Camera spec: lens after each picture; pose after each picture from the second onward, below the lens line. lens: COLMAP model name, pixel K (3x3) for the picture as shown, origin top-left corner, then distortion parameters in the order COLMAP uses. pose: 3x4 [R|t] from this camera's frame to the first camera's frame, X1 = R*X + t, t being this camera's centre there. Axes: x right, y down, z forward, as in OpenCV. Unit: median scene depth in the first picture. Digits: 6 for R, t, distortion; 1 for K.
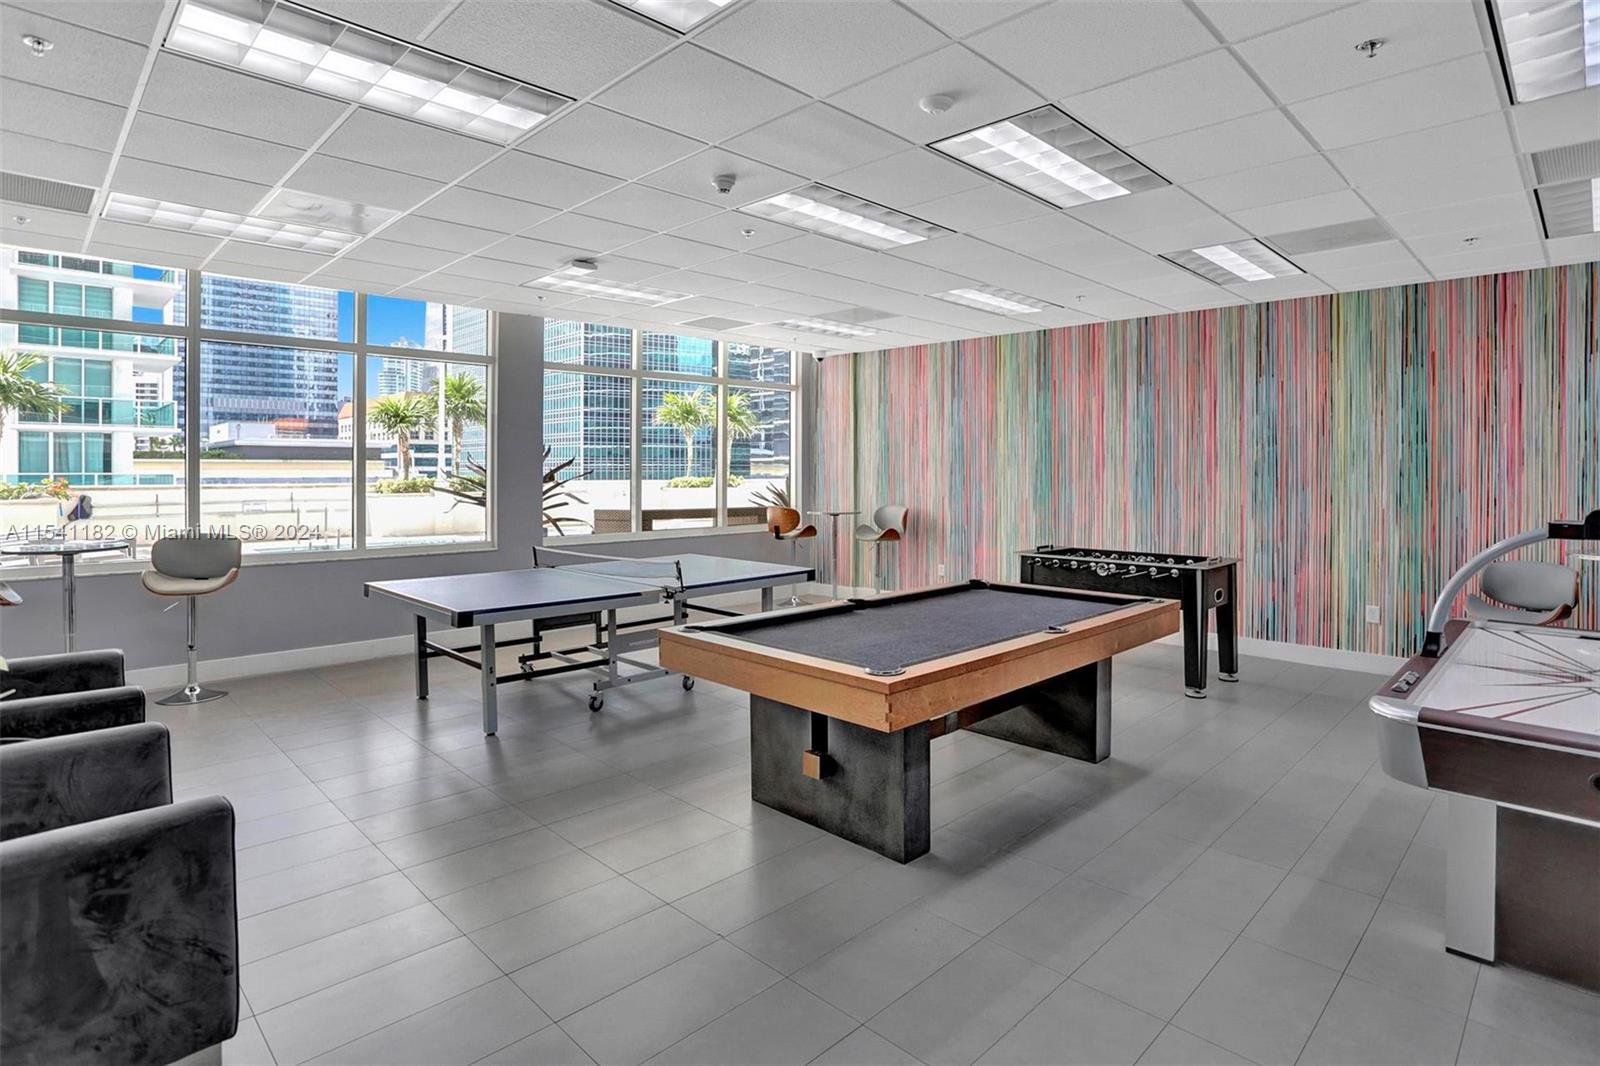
lens RADIAL K [[800.4, 0, 823.8], [0, 800.4, 504.4], [0, 0, 1]] dist [-0.046703, -0.000527]
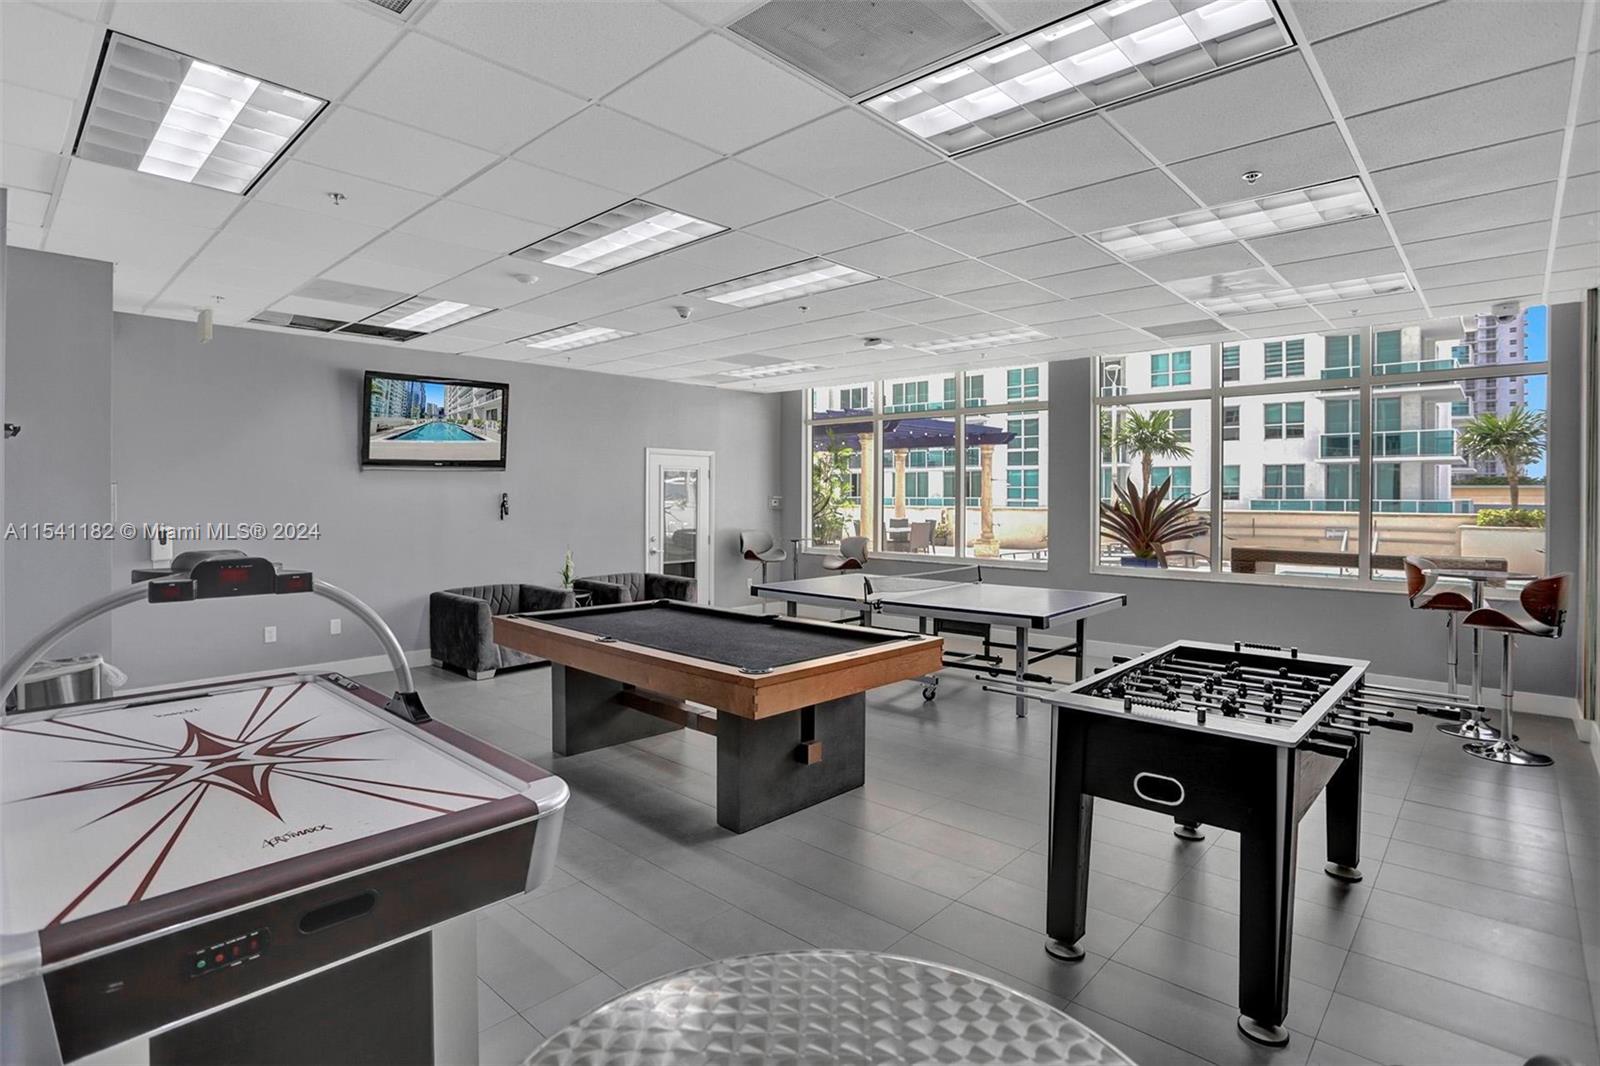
lens RADIAL K [[814.5, 0, 788.2], [0, 814.5, 508.2], [0, 0, 1]] dist [-0.078763, 0.032412]
pose [[0.019545, 0.011642, -0.999741, 0.564509], [-0.041692, 0.999072, 0.010819, -0.021229], [0.998939, 0.041470, 0.020012, 0.468648]]
